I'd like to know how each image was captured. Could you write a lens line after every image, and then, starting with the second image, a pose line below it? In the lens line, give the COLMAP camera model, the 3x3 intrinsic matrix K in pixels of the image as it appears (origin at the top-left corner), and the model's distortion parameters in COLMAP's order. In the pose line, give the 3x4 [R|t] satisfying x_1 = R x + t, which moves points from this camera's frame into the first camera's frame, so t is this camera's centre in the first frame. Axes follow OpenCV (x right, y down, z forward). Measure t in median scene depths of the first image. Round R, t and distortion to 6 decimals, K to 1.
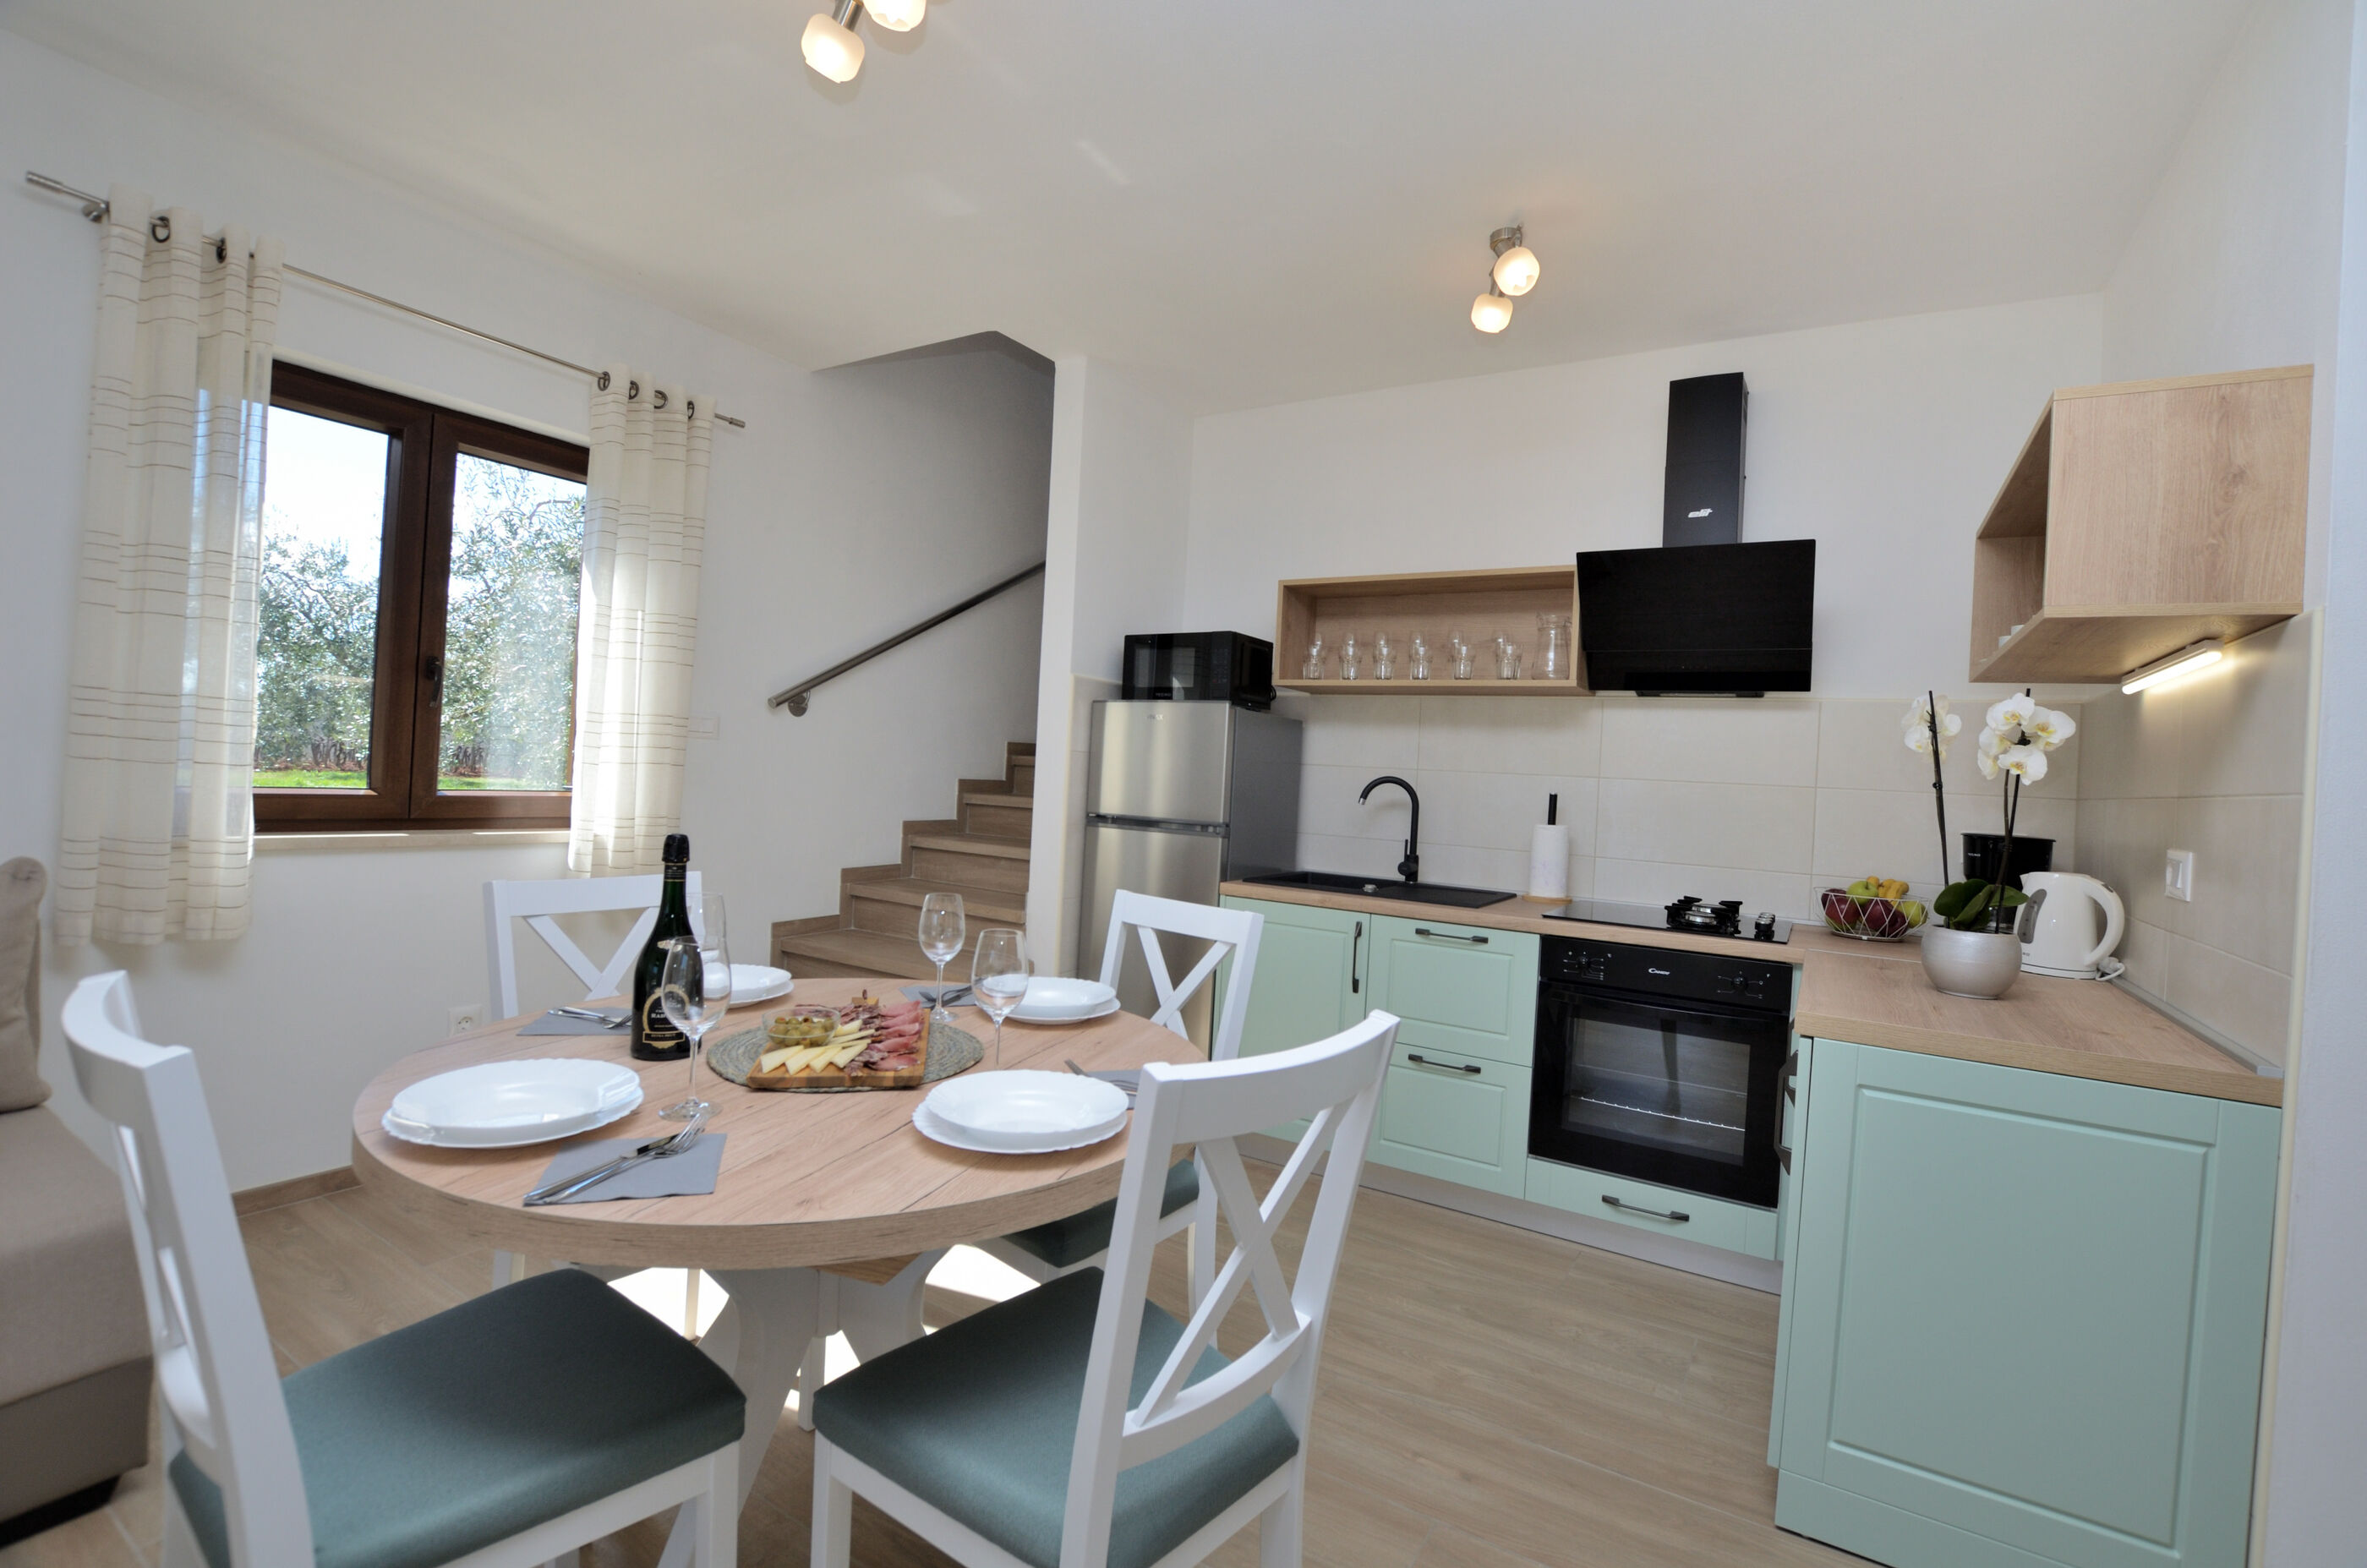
lens RADIAL K [[1040.0, 0, 1206.9], [0, 1040.0, 771.2], [0, 0, 1]] dist [-0.031254, 0.003724]
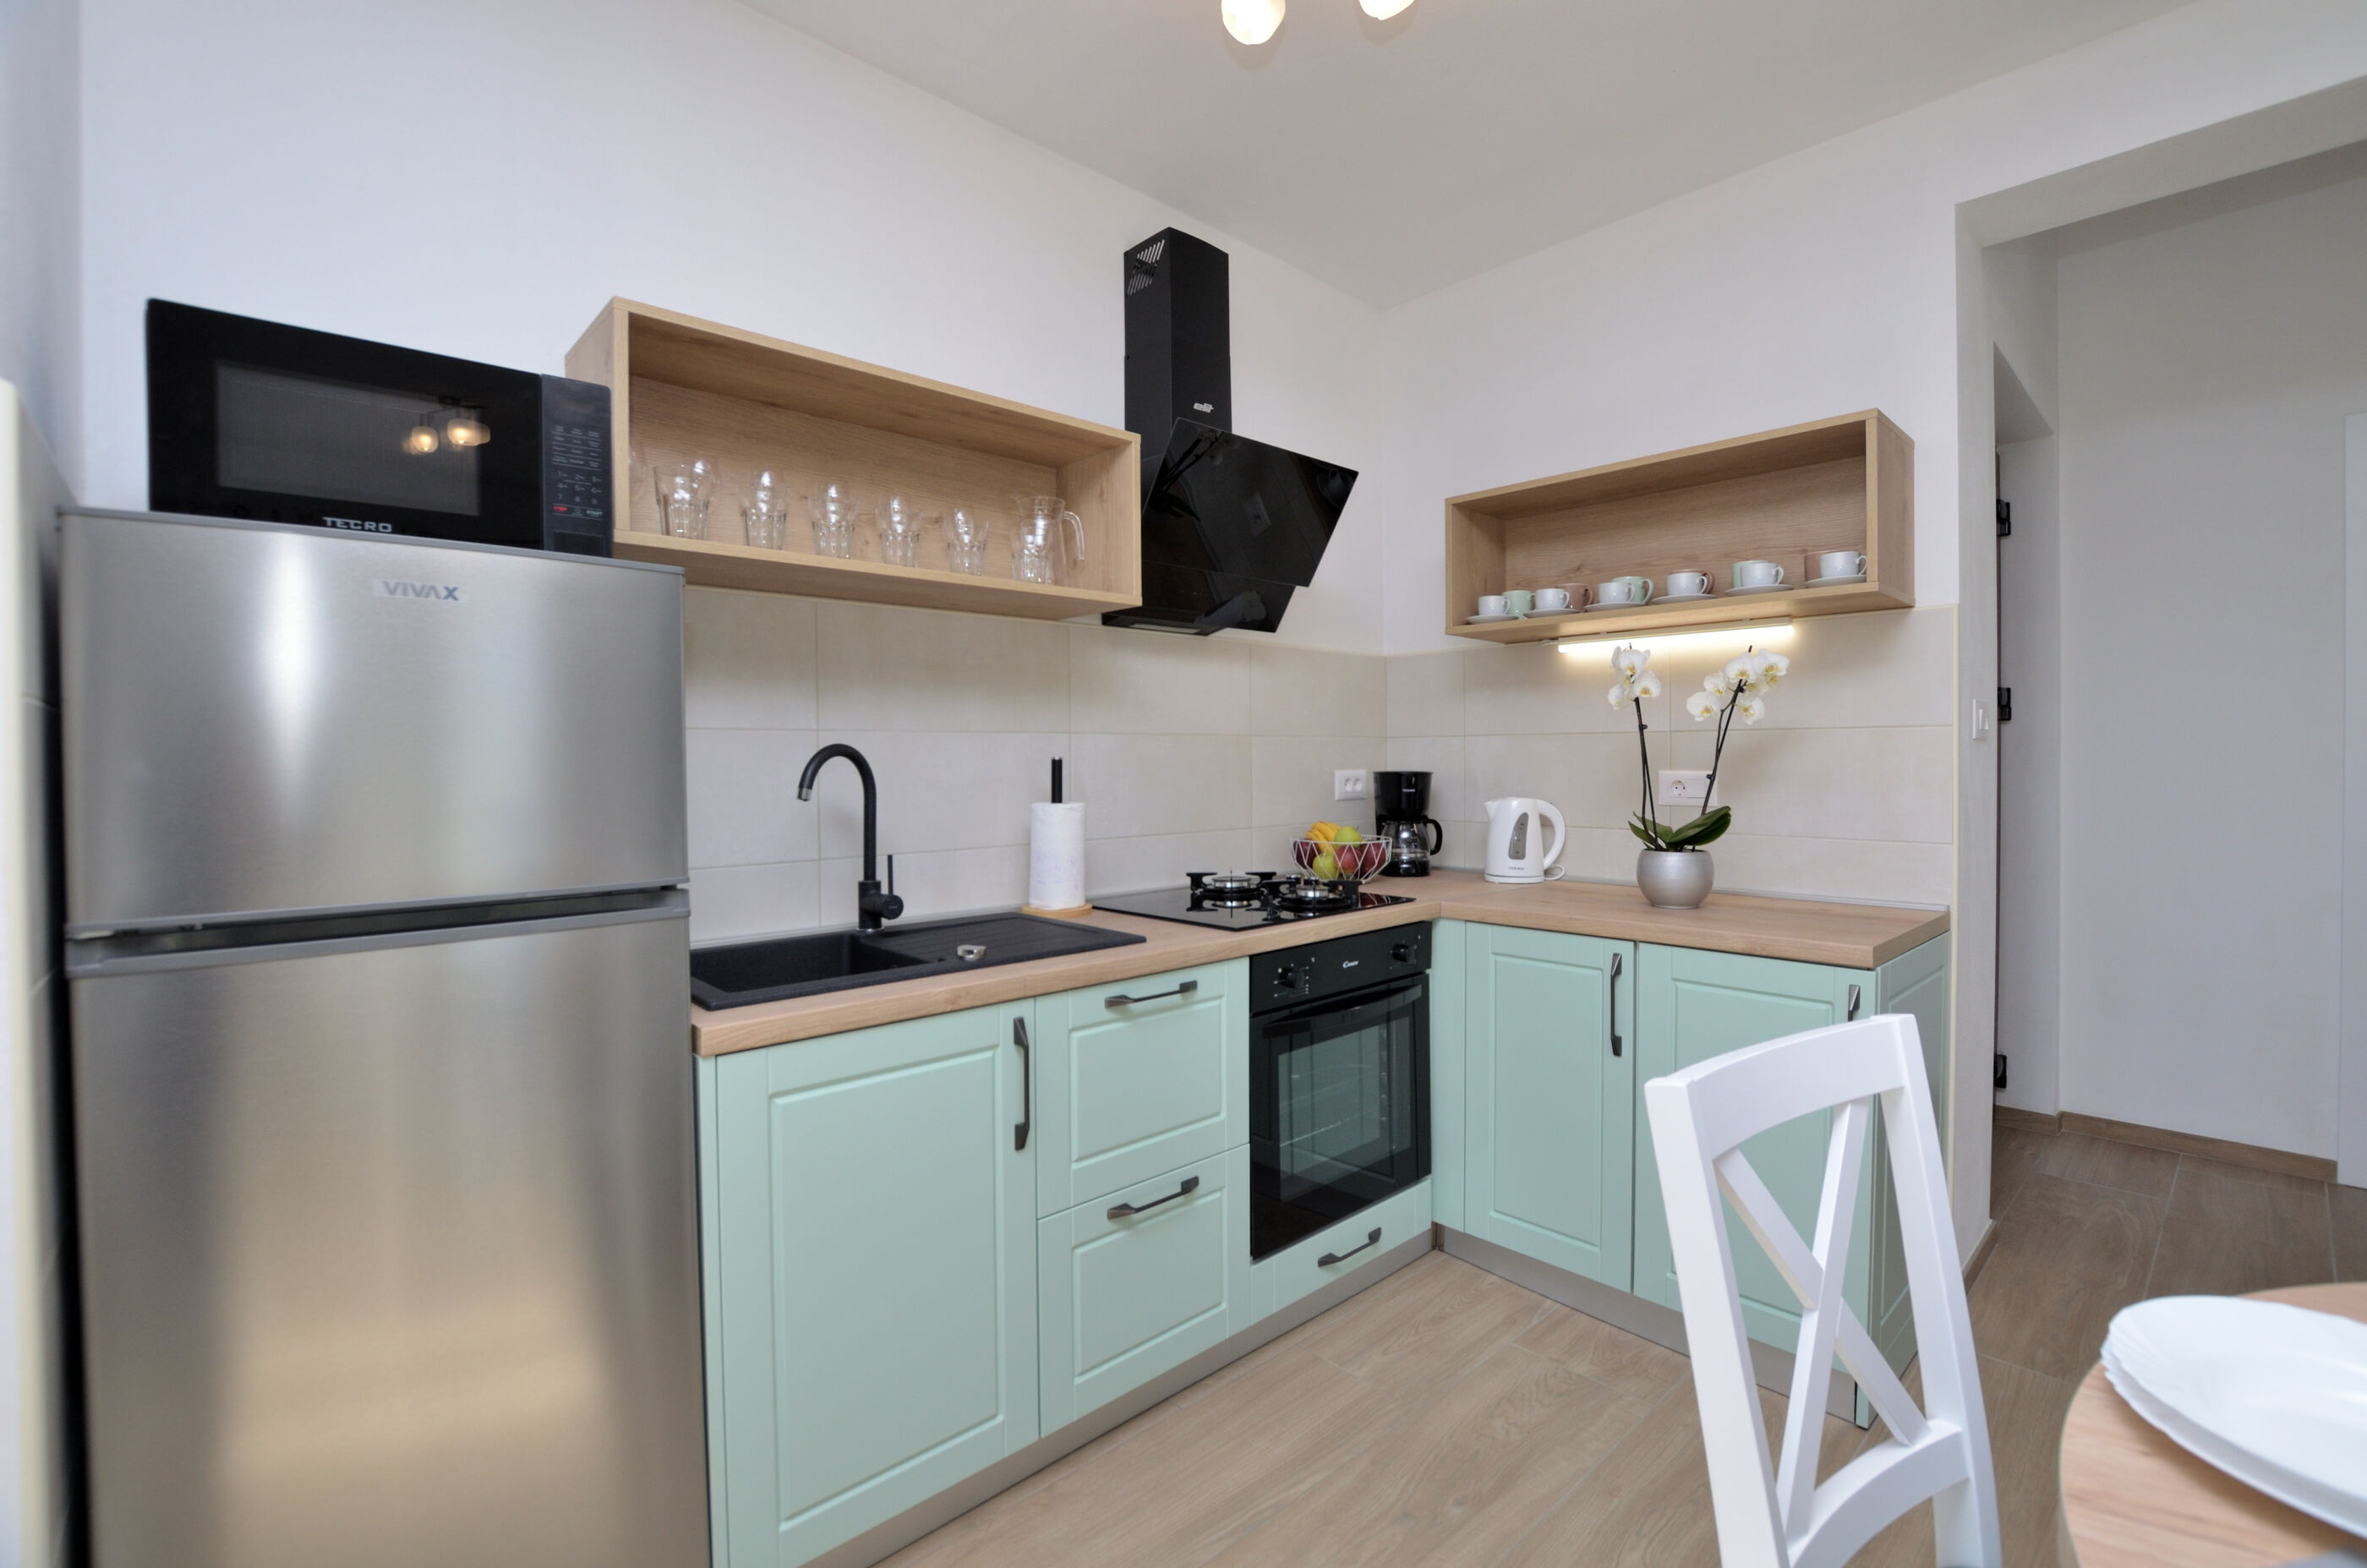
lens RADIAL K [[1040.0, 0, 1210.2], [0, 1040.0, 772.8], [0, 0, 1]] dist [-0.031254, 0.003724]
pose [[0.263678, -0.070280, 0.962047, -0.334075], [0.018299, 0.997527, 0.067857, -0.014981], [-0.964437, -0.000288, 0.264312, 0.774385]]
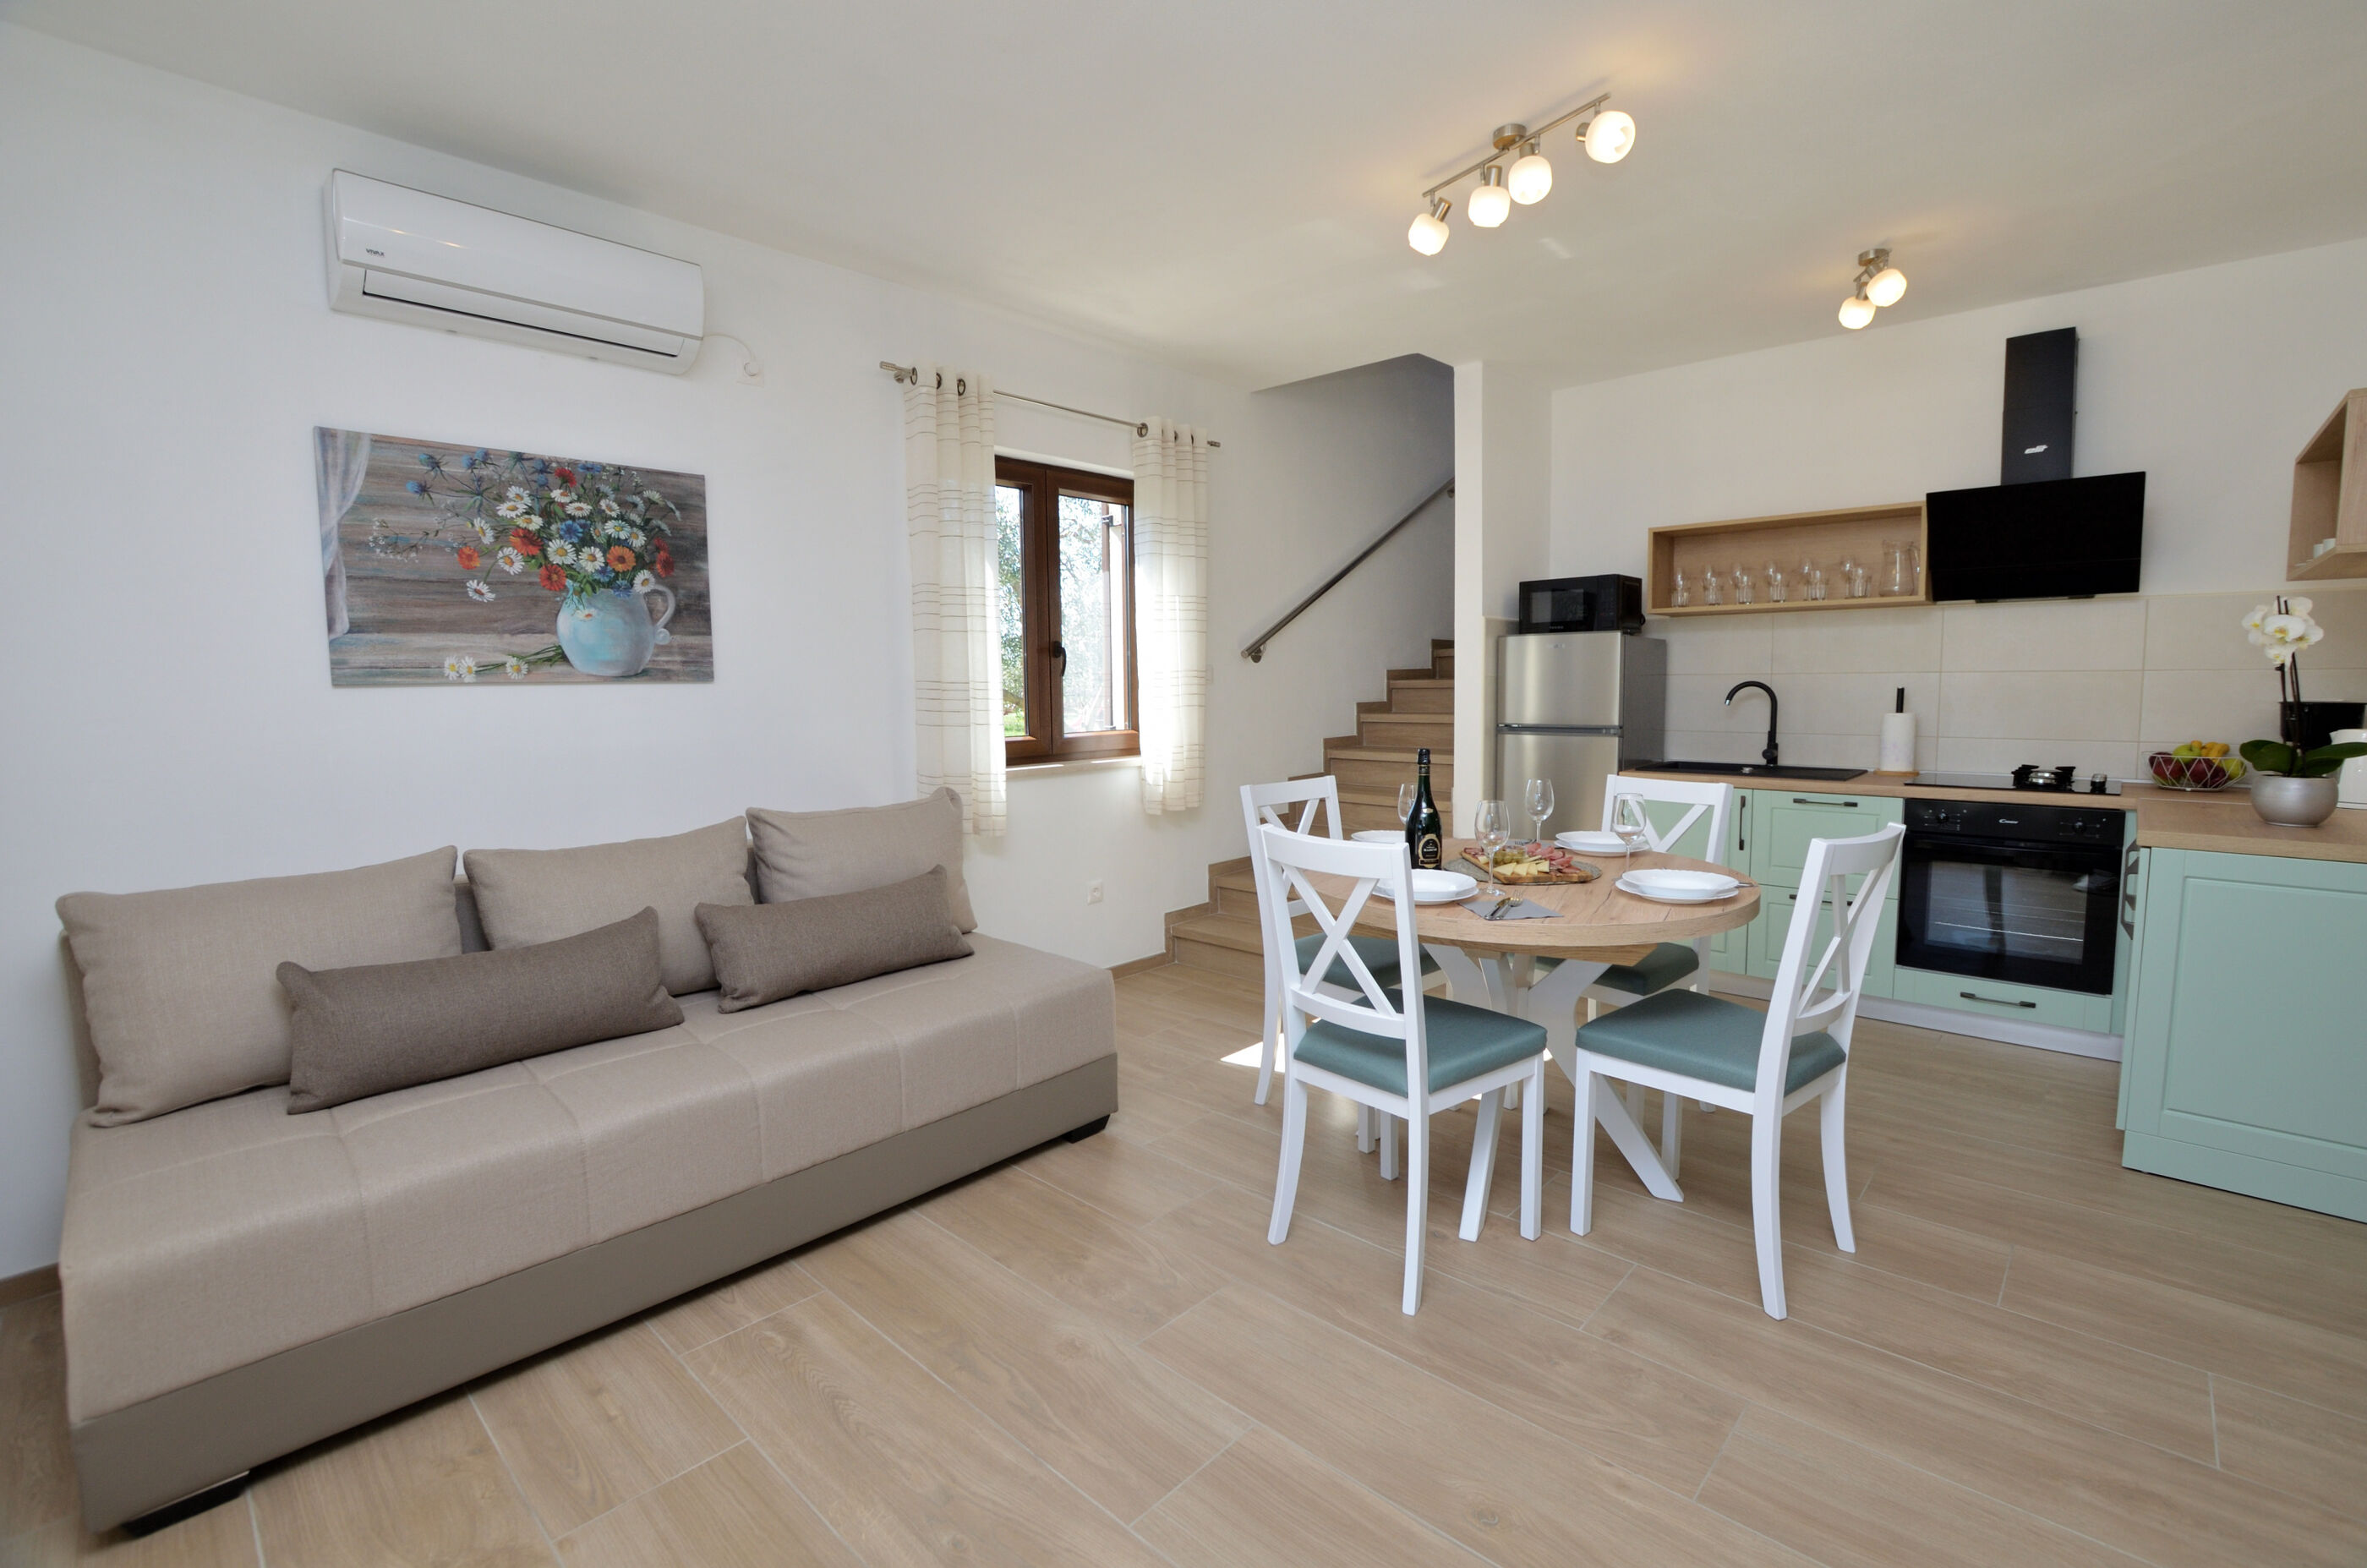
lens RADIAL K [[1040.0, 0, 1208.4], [0, 1040.0, 772.2], [0, 0, 1]] dist [-0.031254, 0.003724]
pose [[0.979217, -0.047283, -0.197225, -0.255647], [0.064121, 0.994740, 0.079876, -0.030534], [0.192411, -0.090862, 0.977099, -0.389829]]
